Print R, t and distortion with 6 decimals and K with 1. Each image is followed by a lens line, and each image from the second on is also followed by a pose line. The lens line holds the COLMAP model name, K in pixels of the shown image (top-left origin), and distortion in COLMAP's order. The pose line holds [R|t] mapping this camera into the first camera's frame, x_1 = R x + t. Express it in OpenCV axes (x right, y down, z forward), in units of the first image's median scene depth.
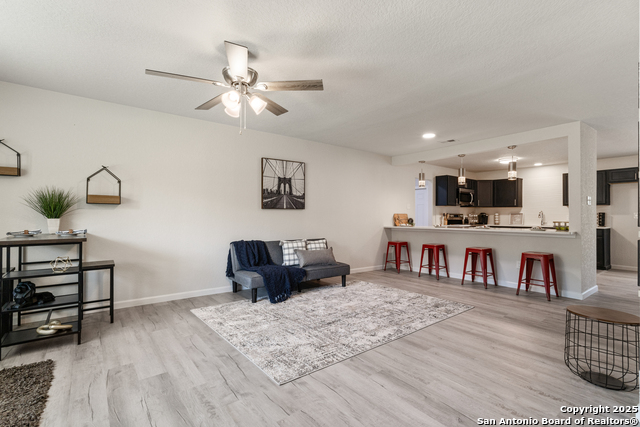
lens RADIAL K [[299.3, 0, 320.2], [0, 299.3, 214.4], [0, 0, 1]] dist [0.008616, 0.000725]
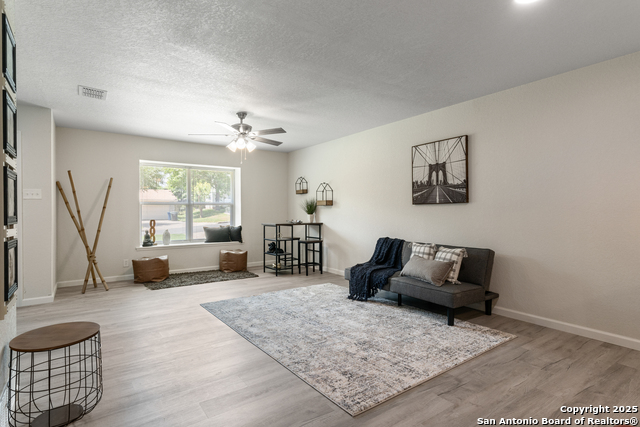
lens RADIAL K [[334.7, 0, 319.7], [0, 334.7, 212.8], [0, 0, 1]] dist [0.007107, 0.000176]
pose [[-0.041668, -0.004644, -0.999121, 0.861222], [0.003499, 0.999982, -0.004794, 0.009589], [0.999125, -0.003696, -0.041651, 0.828245]]
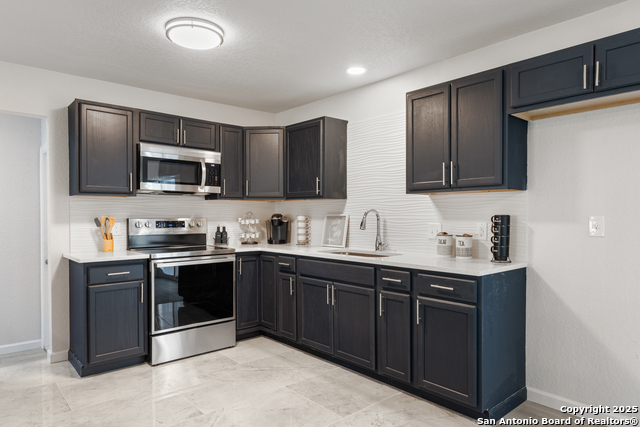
lens RADIAL K [[407.0, 0, 321.0], [0, 407.0, 216.0], [0, 0, 1]] dist [0.008229, 0.001493]
pose [[0.998085, -0.007573, 0.061393, 1.127295], [0.006940, 0.999921, 0.010515, -0.015640], [-0.061468, -0.010069, 0.998058, 0.937463]]
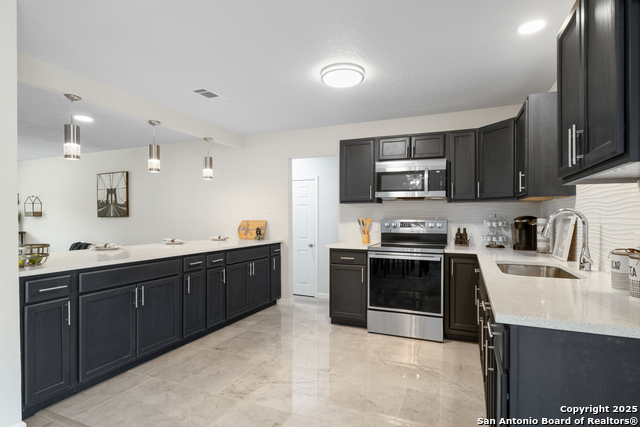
lens RADIAL K [[337.7, 0, 323.8], [0, 337.7, 216.7], [0, 0, 1]] dist [0.000899, 0.000547]
pose [[0.490050, -0.005942, -0.871674, 1.521263], [0.008082, 0.999965, -0.002272, -0.011182], [0.871657, -0.005932, 0.490081, 1.212493]]
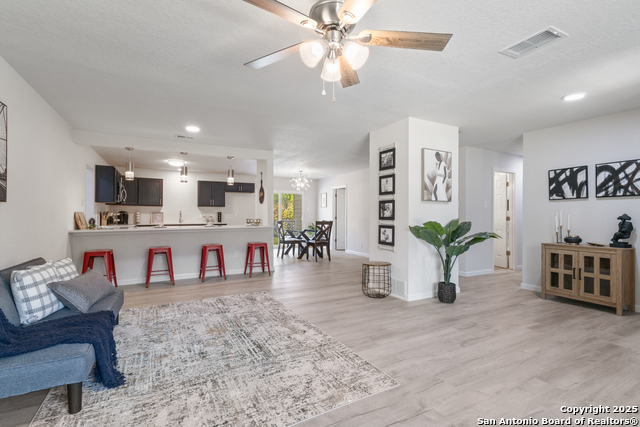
lens RADIAL K [[299.3, 0, 320.7], [0, 299.3, 212.0], [0, 0, 1]] dist [0.008616, 0.000725]
pose [[0.160685, 0.006164, 0.986986, -0.534389], [-0.003212, 0.999978, -0.005723, -0.000043], [-0.987000, -0.002250, 0.160702, 0.502692]]
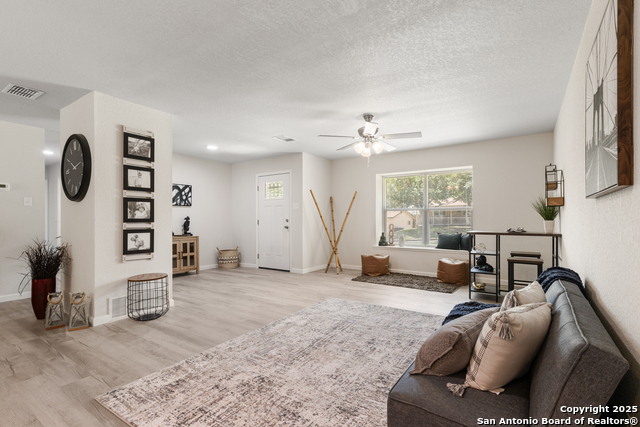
lens RADIAL K [[299.3, 0, 321.5], [0, 299.3, 219.0], [0, 0, 1]] dist [0.008616, 0.000725]
pose [[-0.949843, -0.005353, -0.312682, 0.266929], [-0.005587, 0.999984, -0.000147, 0.007611], [0.312677, 0.001608, -0.949858, 1.357552]]
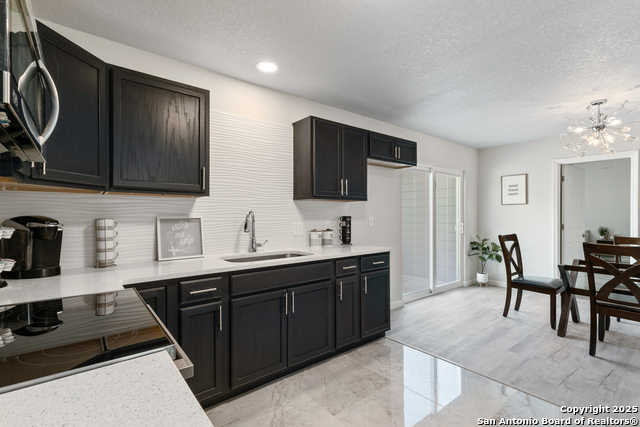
lens RADIAL K [[299.3, 0, 319.0], [0, 299.3, 214.2], [0, 0, 1]] dist [0.008616, 0.000725]
pose [[-0.010677, -0.003992, 0.999935, 0.688563], [-0.002633, 0.999989, 0.003965, -0.015783], [-0.999940, -0.002590, -0.010688, 1.624643]]
